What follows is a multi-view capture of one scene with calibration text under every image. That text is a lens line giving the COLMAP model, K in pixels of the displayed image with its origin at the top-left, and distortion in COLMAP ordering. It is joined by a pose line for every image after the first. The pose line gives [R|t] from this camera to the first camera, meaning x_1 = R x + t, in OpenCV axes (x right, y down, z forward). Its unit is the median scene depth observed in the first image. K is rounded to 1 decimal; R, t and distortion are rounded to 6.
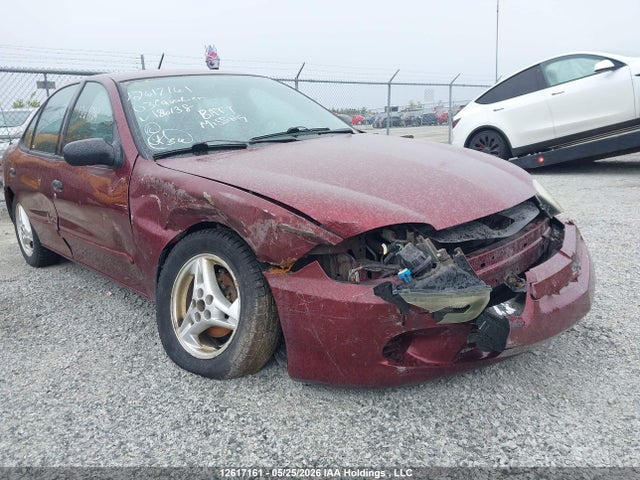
lens RADIAL K [[509.6, 0, 322.1], [0, 509.6, 237.1], [0, 0, 1]] dist [0.064140, -0.098441]
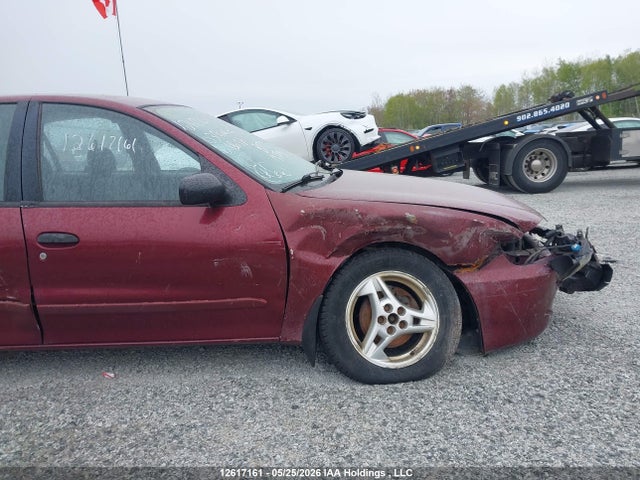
lens RADIAL K [[495.5, 0, 320.0], [0, 495.5, 240.0], [0, 0, 1]] dist [0.115601, -0.164887]
pose [[0.712221, -0.111353, 0.693067, -0.959768], [0.165332, 0.986171, -0.011457, -0.040520], [-0.682207, 0.122746, 0.720782, 0.288271]]
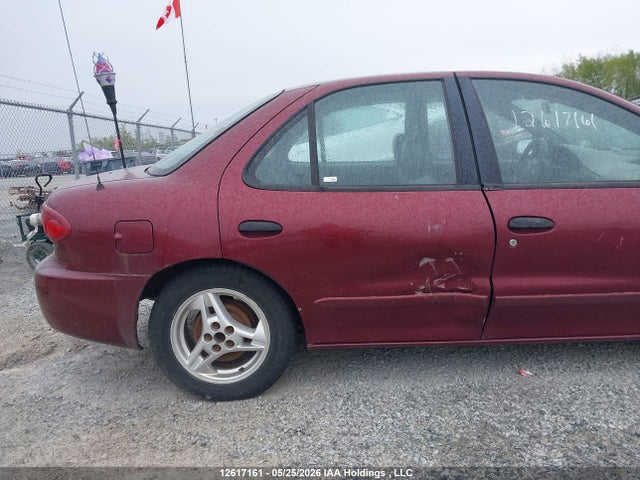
lens RADIAL K [[504.6, 0, 320.0], [0, 504.6, 240.0], [0, 0, 1]] dist [0.078675, -0.097976]
pose [[0.715199, -0.115429, 0.689324, -1.500442], [0.175000, 0.984426, -0.016725, -0.151638], [-0.676658, 0.132594, 0.724260, 0.896153]]
